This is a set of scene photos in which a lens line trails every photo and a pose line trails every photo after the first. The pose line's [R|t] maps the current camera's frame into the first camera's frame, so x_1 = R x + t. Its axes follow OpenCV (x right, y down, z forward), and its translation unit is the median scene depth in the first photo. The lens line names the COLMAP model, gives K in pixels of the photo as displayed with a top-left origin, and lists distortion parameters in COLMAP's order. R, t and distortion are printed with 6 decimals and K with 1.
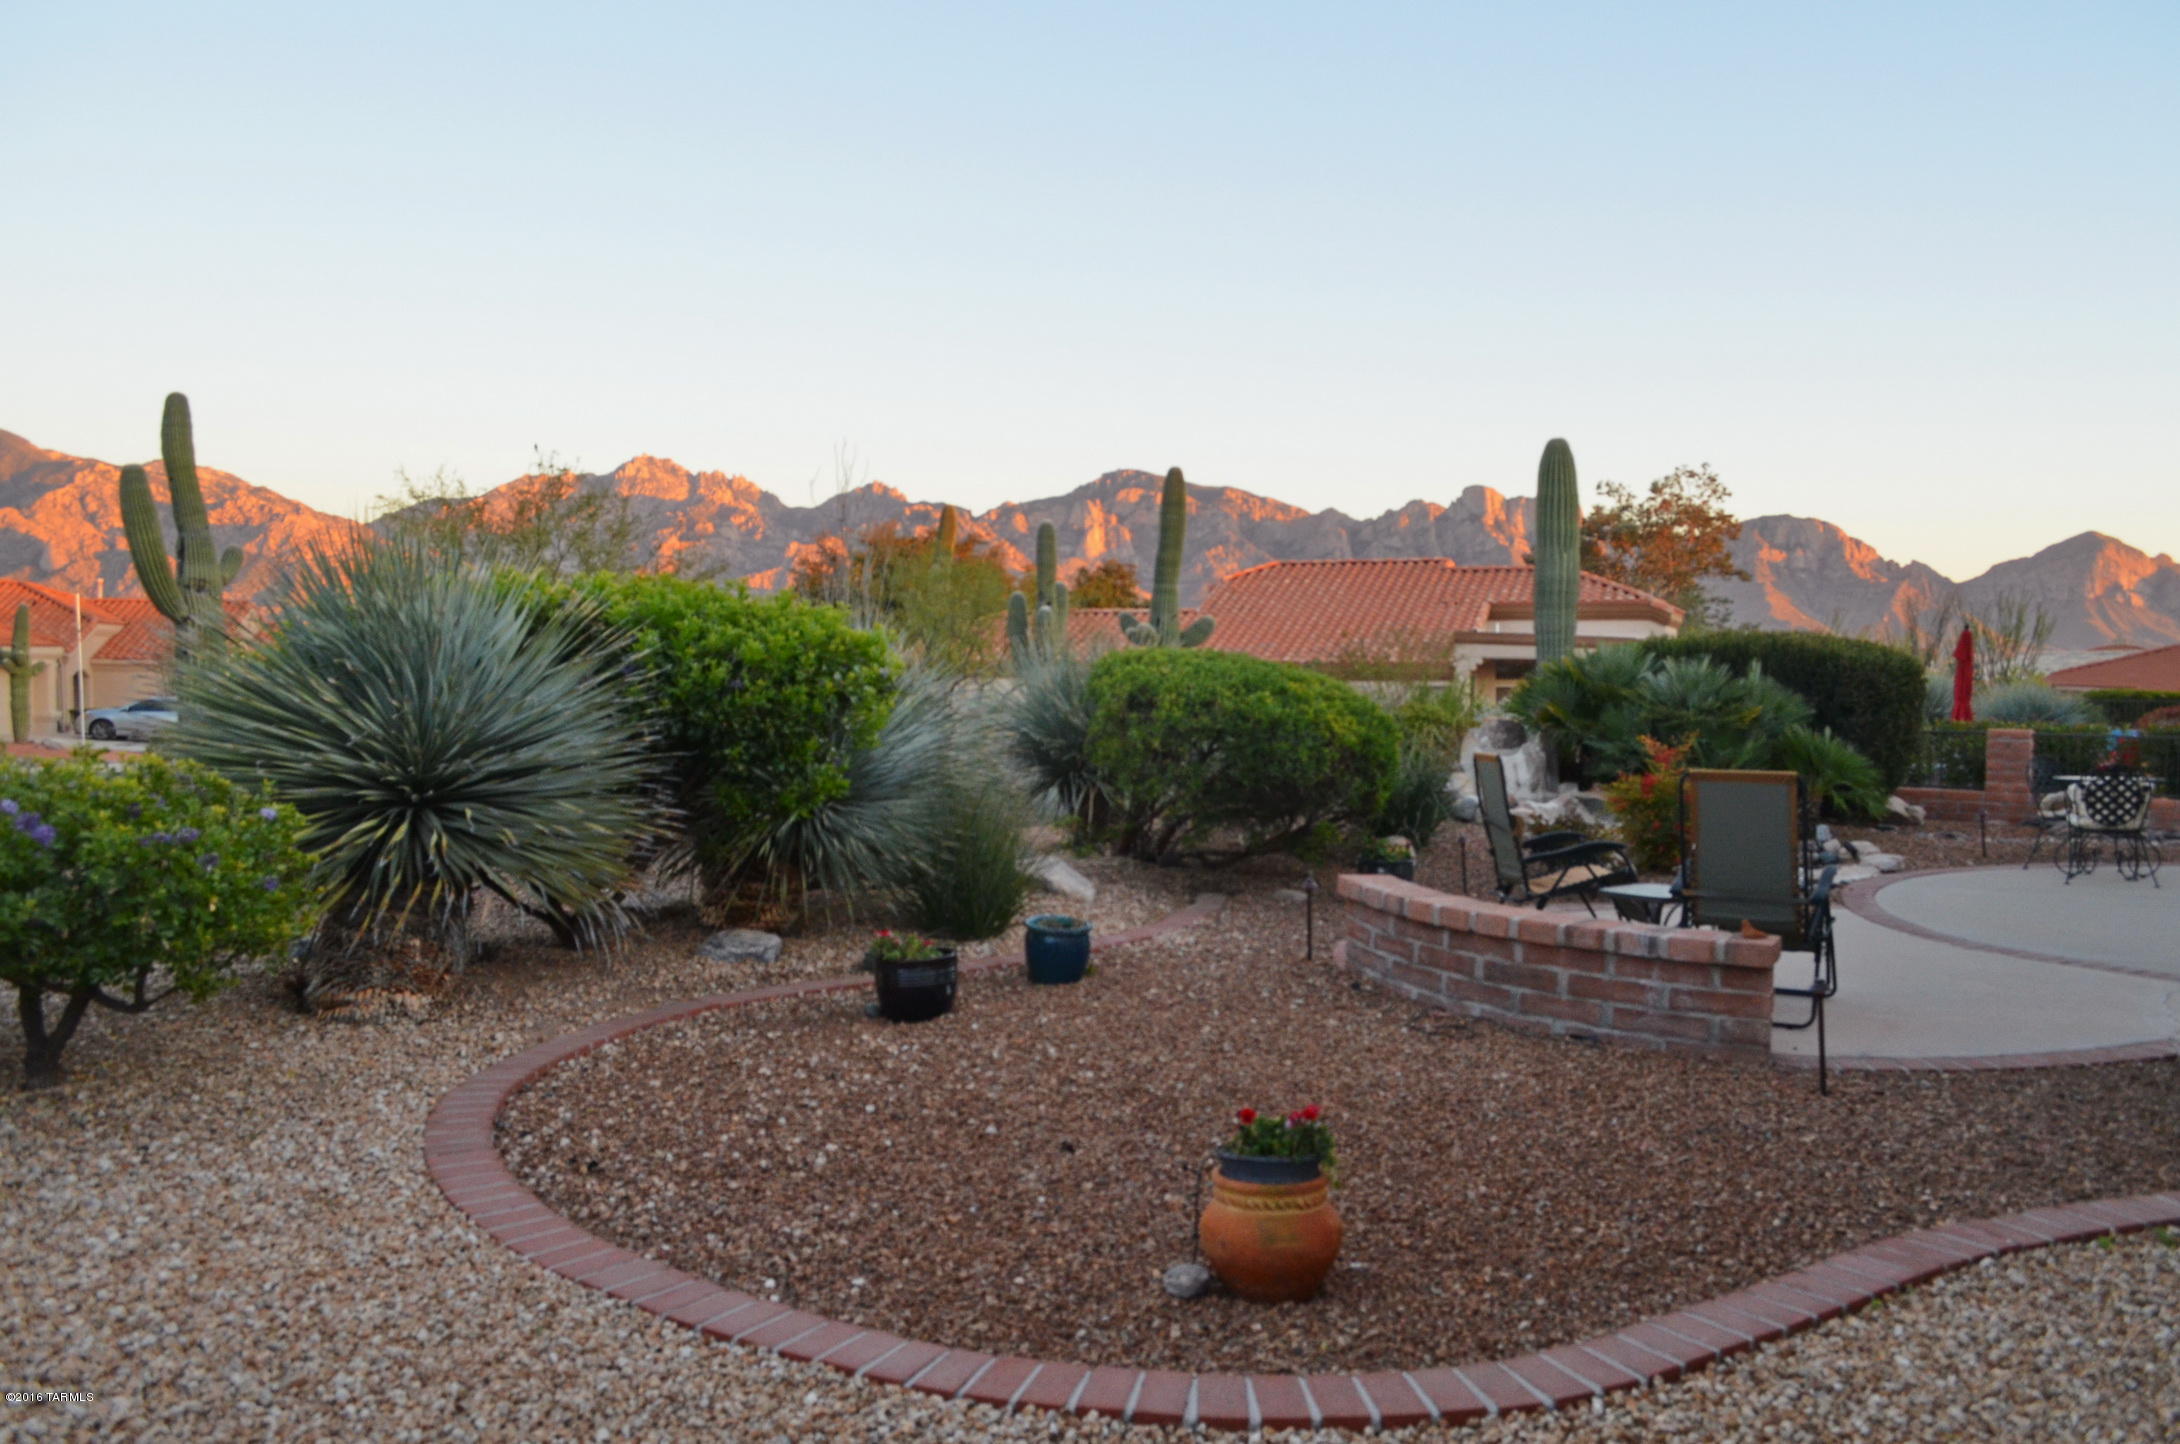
lens RADIAL K [[1711.0, 0, 1076.9], [0, 1711.0, 719.2], [0, 0, 1]] dist [-0.011407, 0.000403]
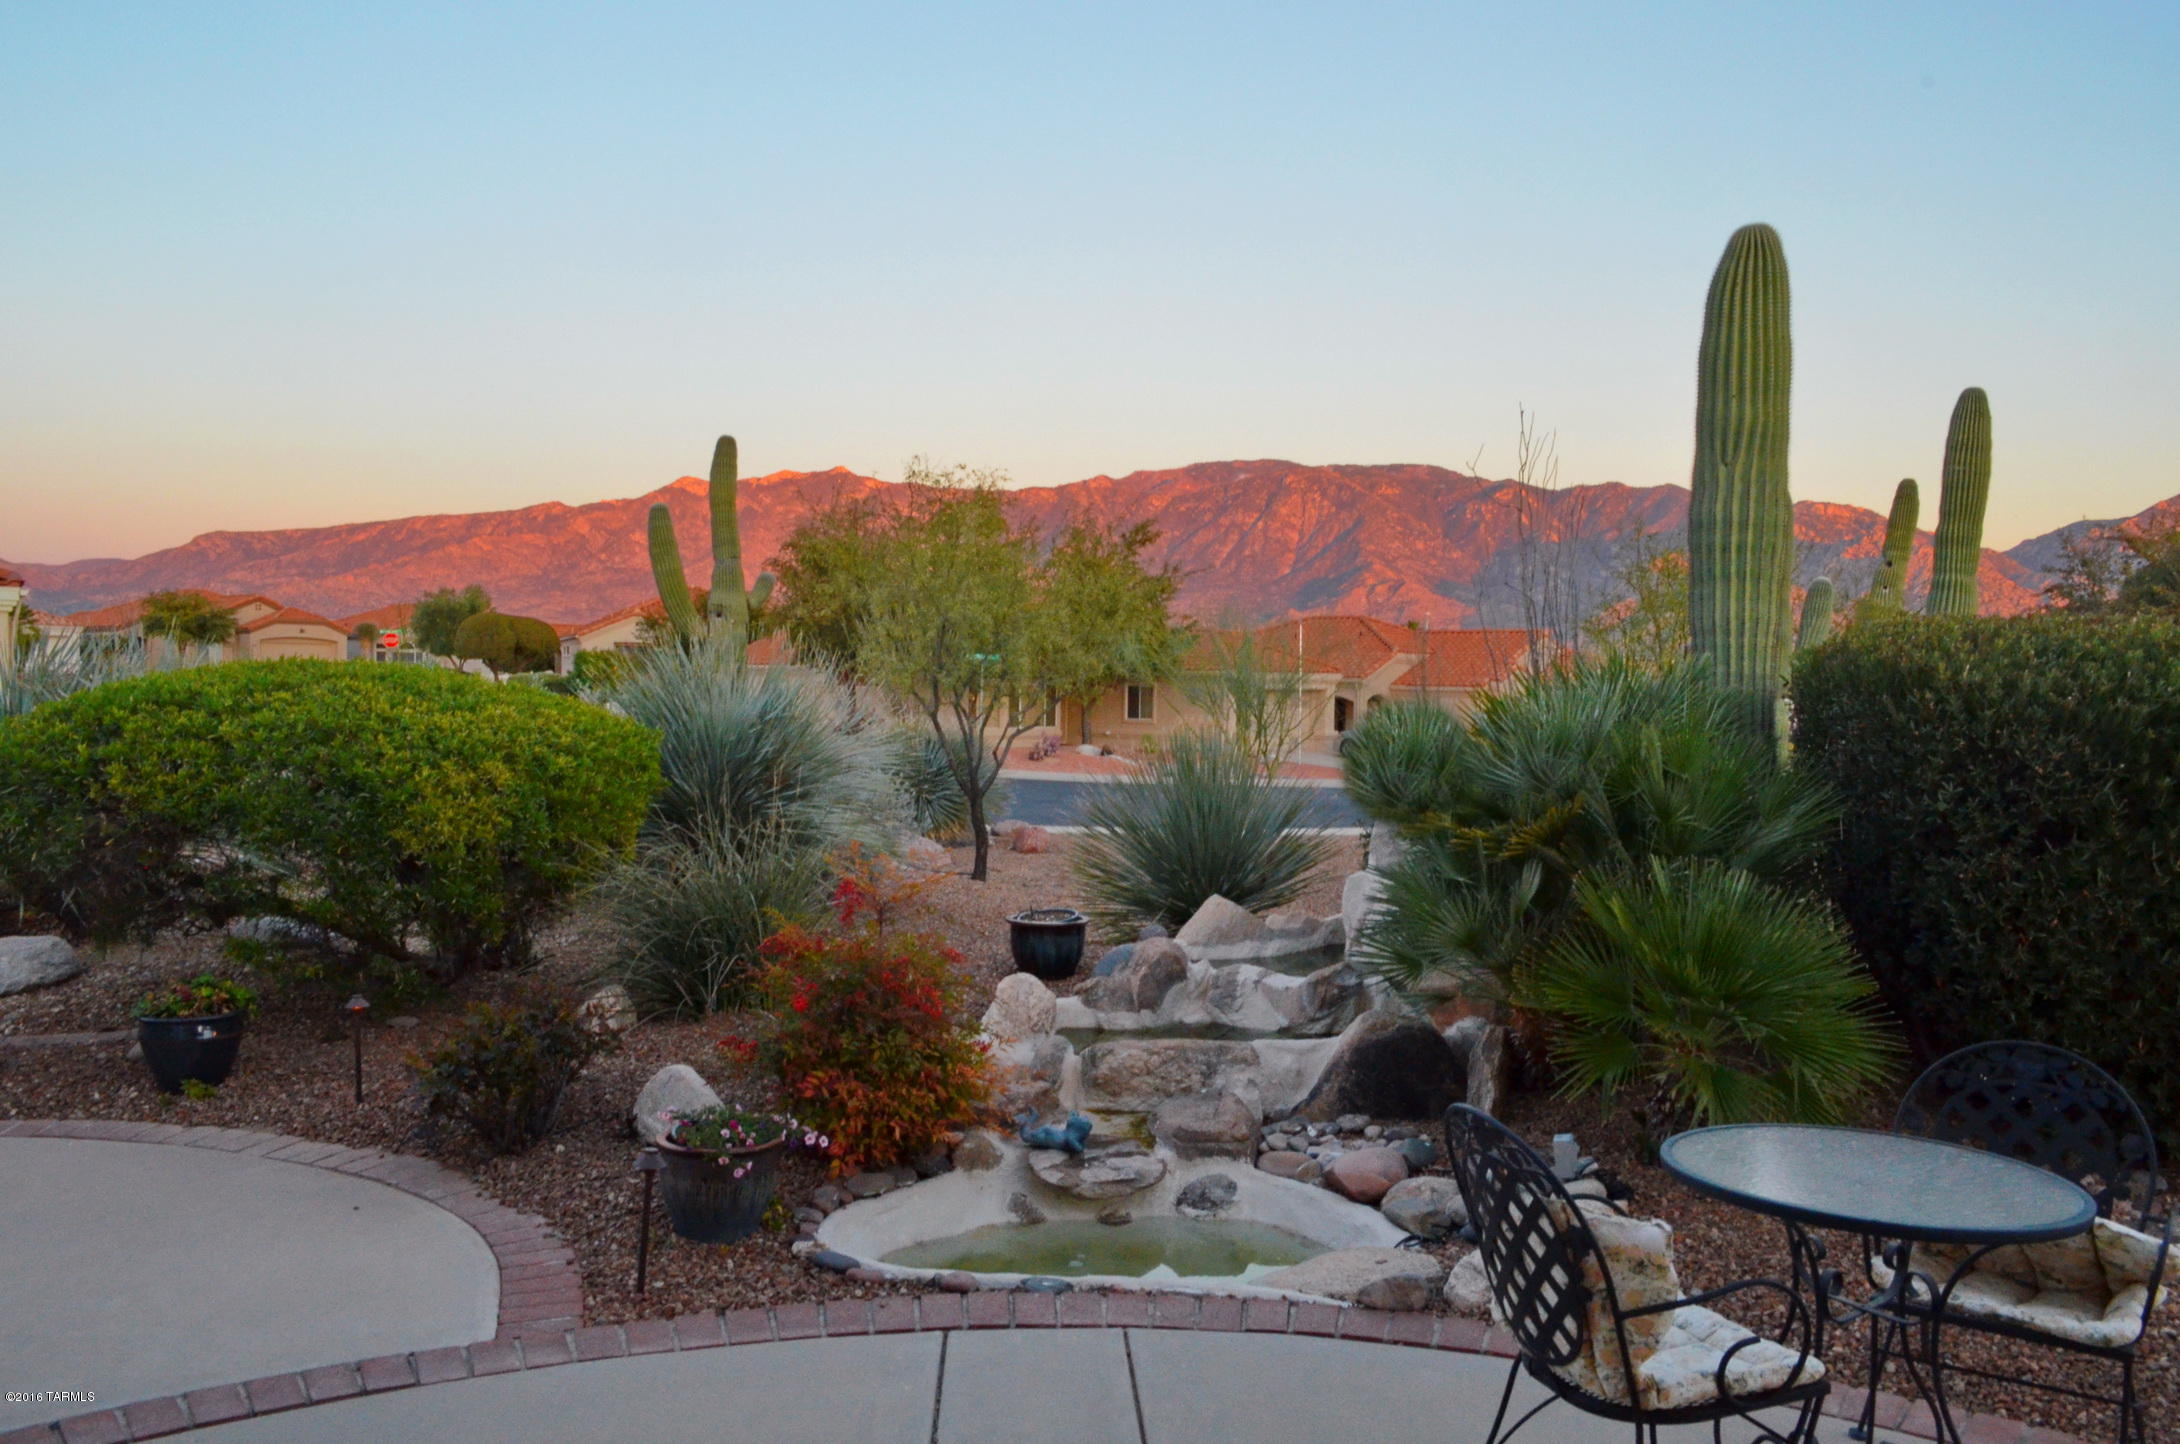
lens RADIAL K [[1711.0, 0, 1100.7], [0, 1711.0, 732.2], [0, 0, 1]] dist [-0.011407, 0.000403]
pose [[0.634395, 0.029690, -0.772438, 0.158410], [-0.038823, 0.999225, 0.006522, -0.005765], [0.772033, 0.025850, 0.635056, 0.165946]]
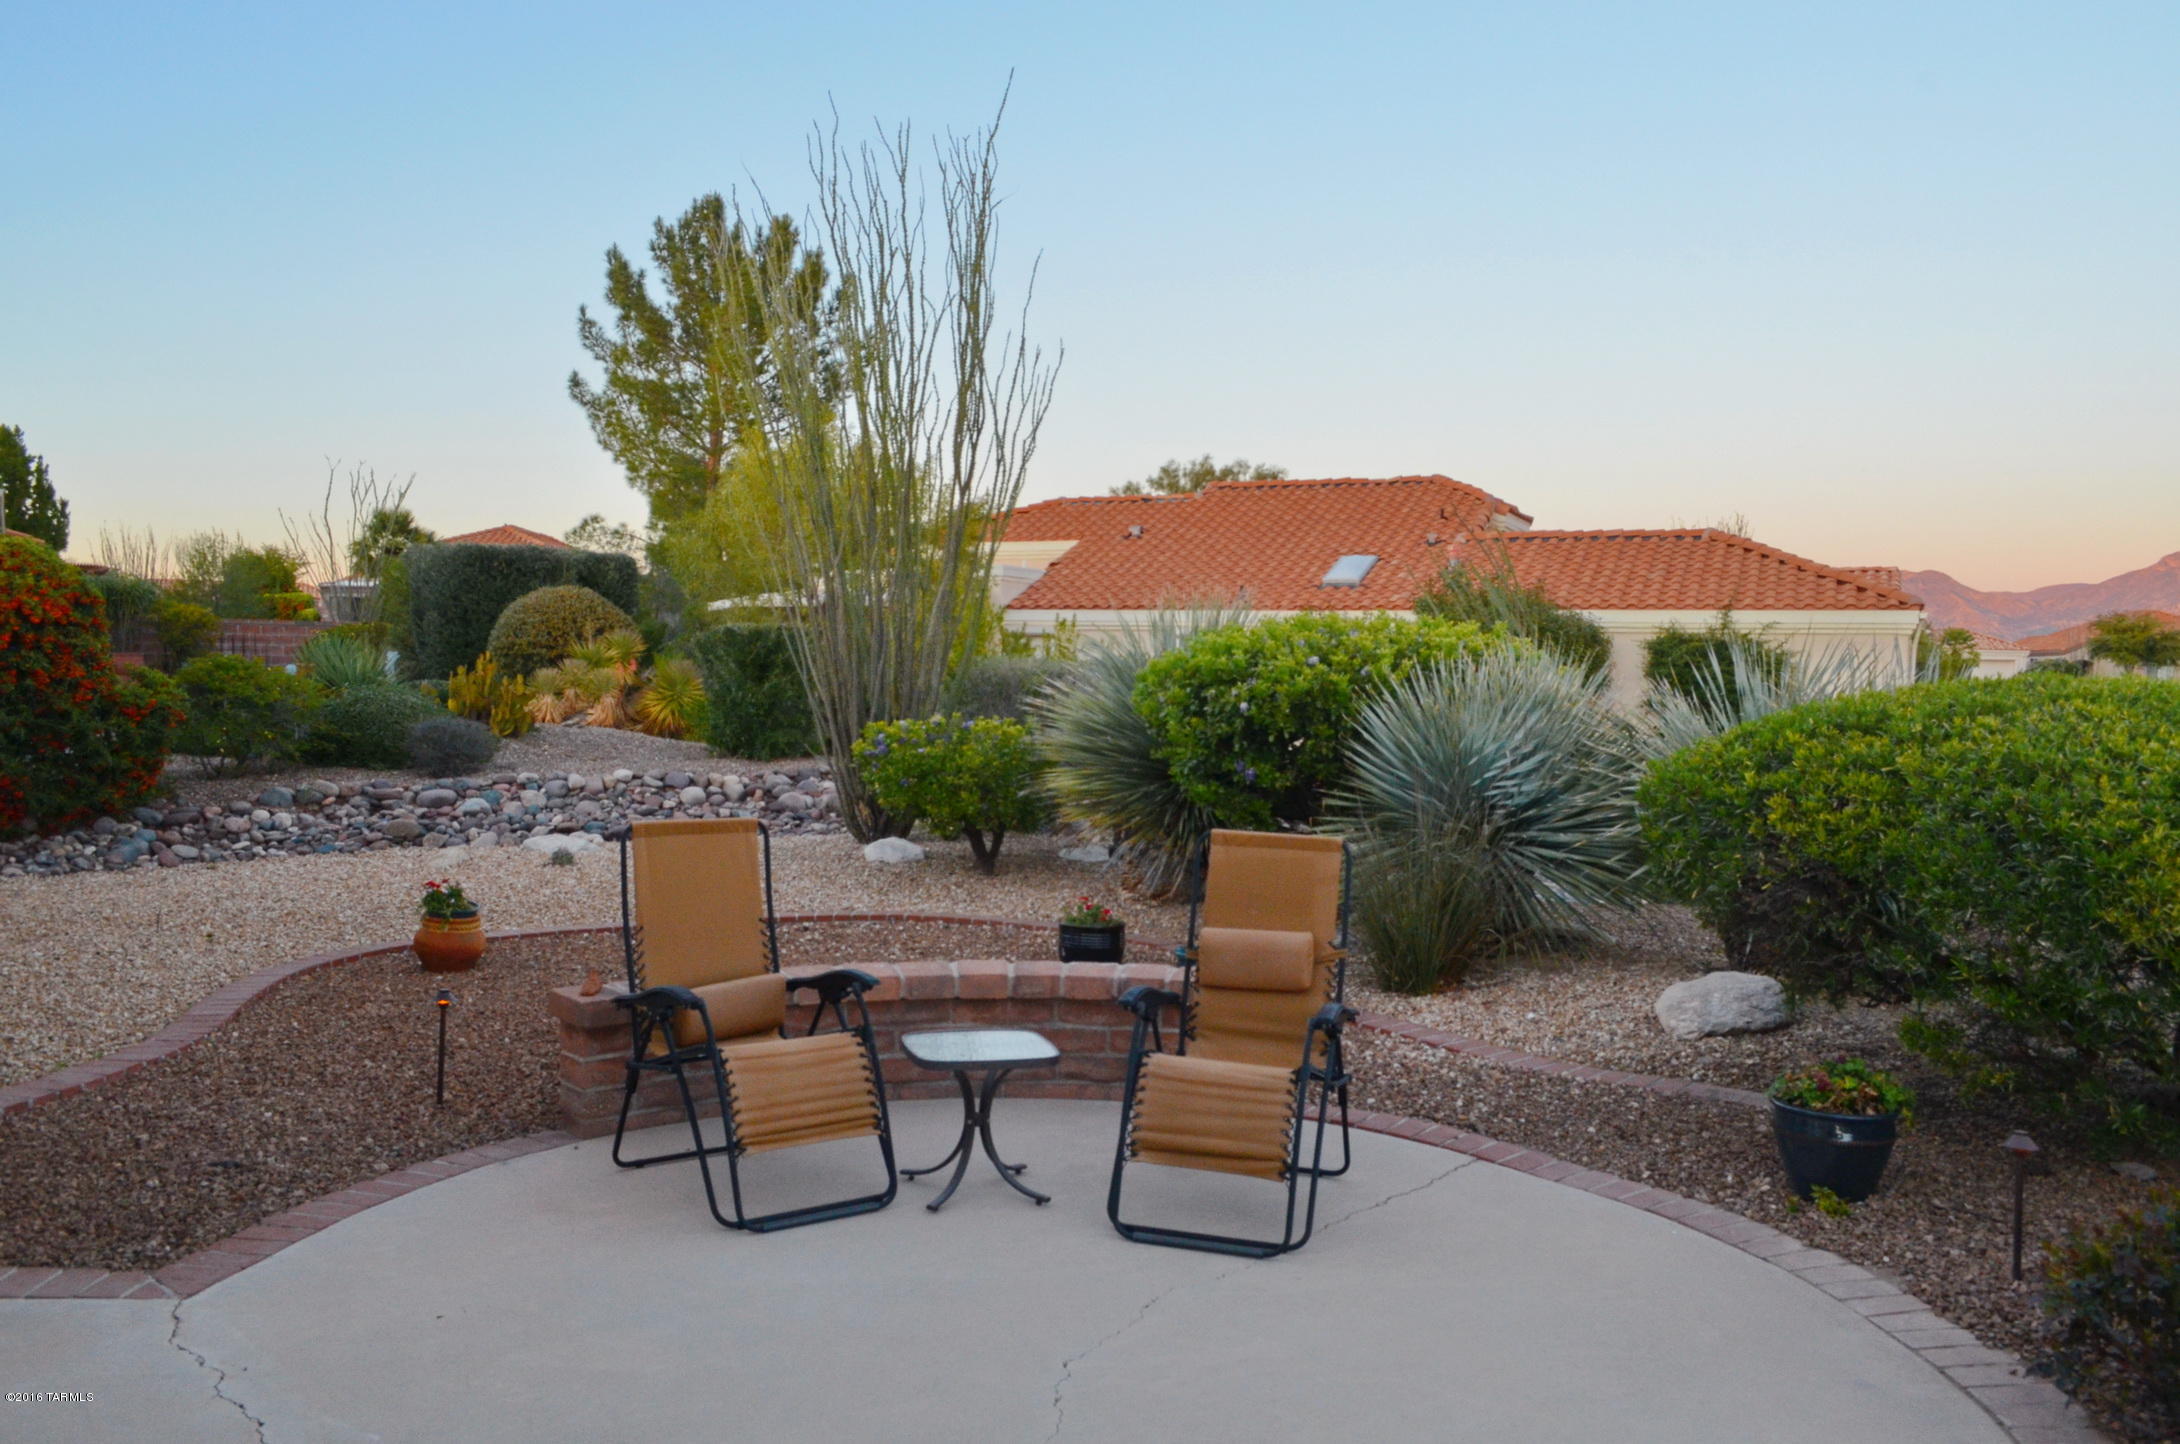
lens RADIAL K [[1711.0, 0, 1104.2], [0, 1711.0, 729.9], [0, 0, 1]] dist [-0.011407, 0.000403]
pose [[-0.347029, 0.022327, -0.937589, 0.133662], [-0.052082, 0.997715, 0.043036, -0.006368], [0.936407, 0.063767, -0.345073, 0.185249]]
